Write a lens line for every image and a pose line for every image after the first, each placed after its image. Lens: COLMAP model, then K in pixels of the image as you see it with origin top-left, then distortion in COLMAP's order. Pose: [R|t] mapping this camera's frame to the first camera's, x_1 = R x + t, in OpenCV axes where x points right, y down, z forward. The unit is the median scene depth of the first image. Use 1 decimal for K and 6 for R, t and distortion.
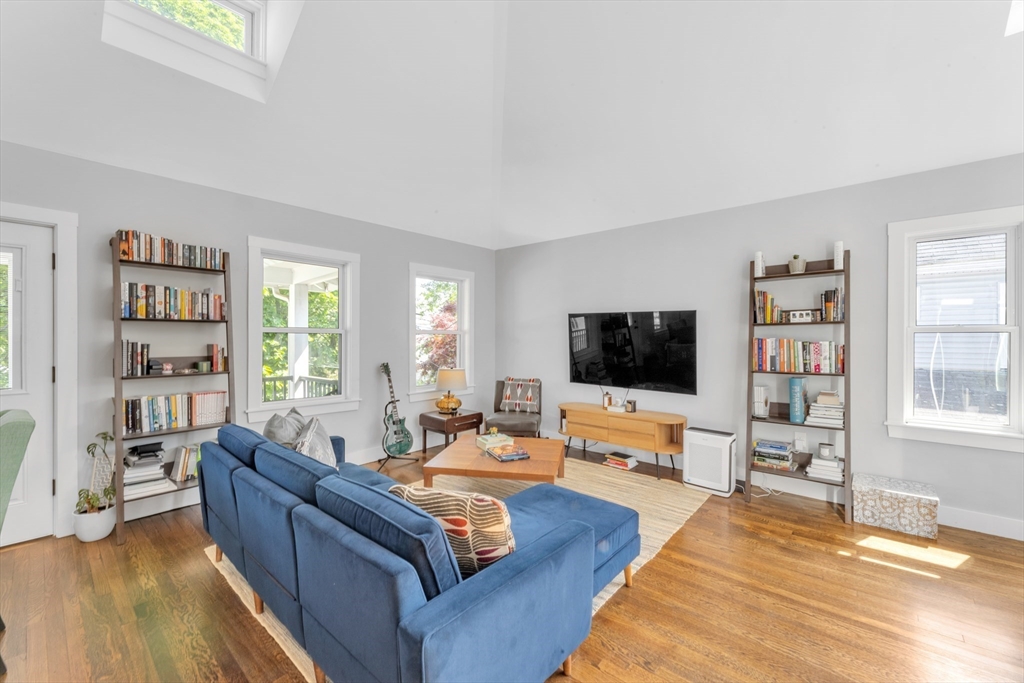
lens RADIAL K [[415.3, 0, 515.0], [0, 415.3, 338.4], [0, 0, 1]] dist [0.000340, -0.000162]
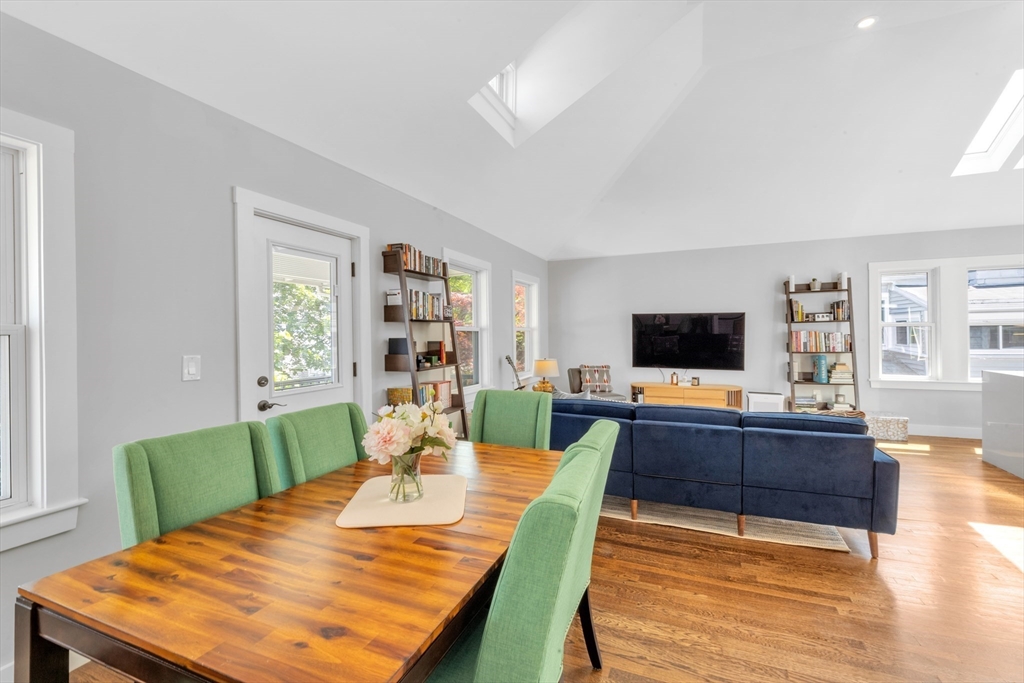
lens RADIAL K [[415.3, 0, 507.1], [0, 415.3, 334.3], [0, 0, 1]] dist [0.000340, -0.000162]
pose [[0.956590, -0.013538, 0.291122, -0.962164], [0.013033, 0.999908, 0.003675, -0.007998], [-0.291145, 0.000279, 0.956679, -0.185071]]
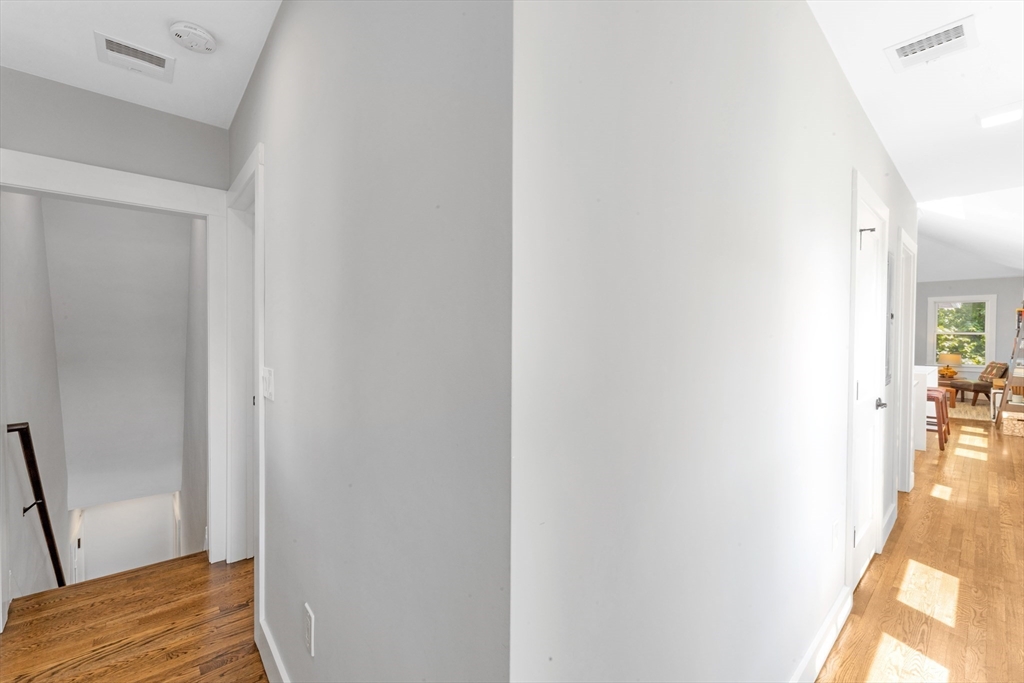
lens RADIAL K [[418.4, 0, 510.2], [0, 418.4, 338.1], [0, 0, 1]] dist [-0.002403, -0.000201]
pose [[-0.138274, 0.015910, -0.990266, 3.140286], [-0.008695, 0.999813, 0.017277, -0.019618], [0.990356, 0.010999, -0.138110, -1.080691]]
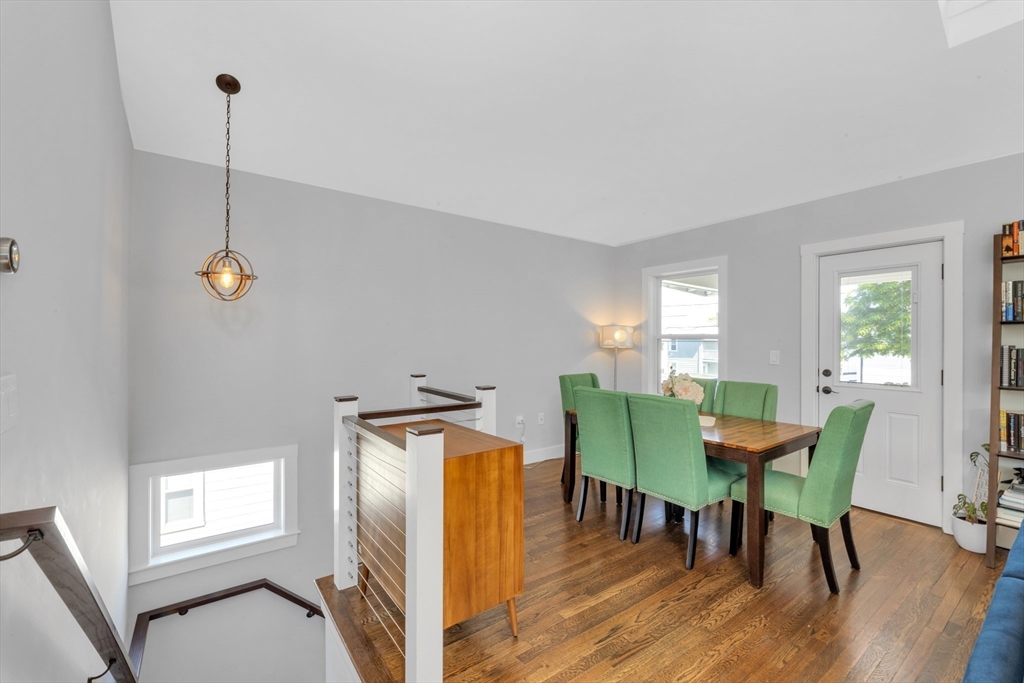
lens RADIAL K [[434.7, 0, 517.6], [0, 434.7, 340.3], [0, 0, 1]] dist [-0.000261, 0.000234]
pose [[-0.218167, -0.006443, -0.975890, 0.197565], [-0.002082, 0.999979, -0.006136, -0.000425], [0.975909, 0.000693, -0.218175, 0.162575]]
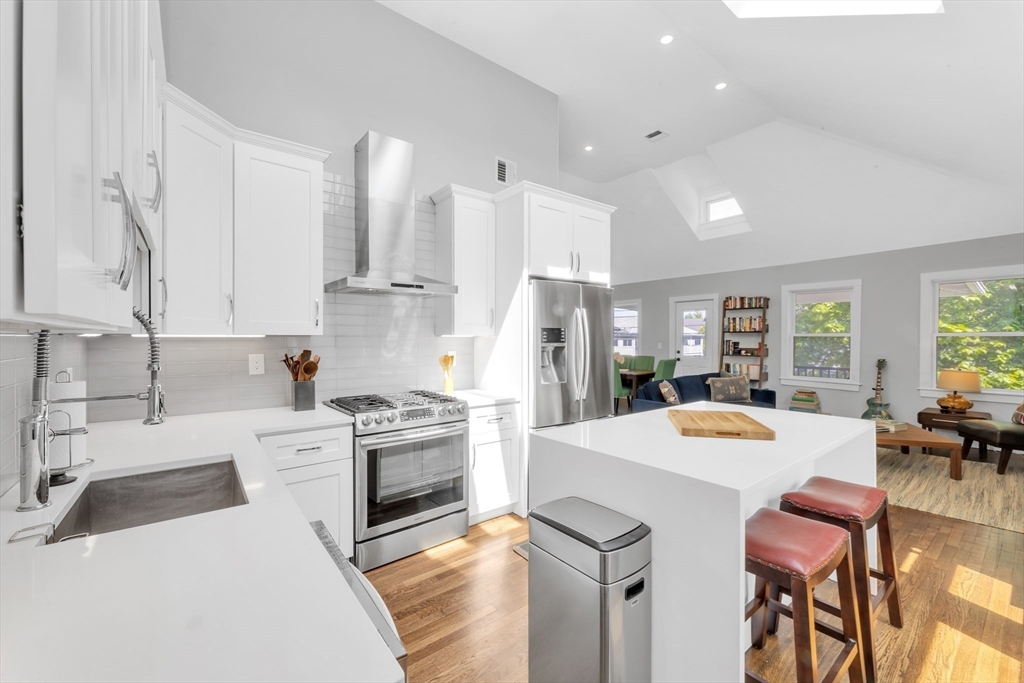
lens RADIAL K [[415.3, 0, 510.5], [0, 415.3, 338.8], [0, 0, 1]] dist [0.000340, -0.000162]
pose [[-0.189391, 0.002028, -0.981900, 1.732353], [-0.002102, 0.999995, 0.002471, -0.008335], [0.981899, 0.002531, -0.189386, 0.170663]]
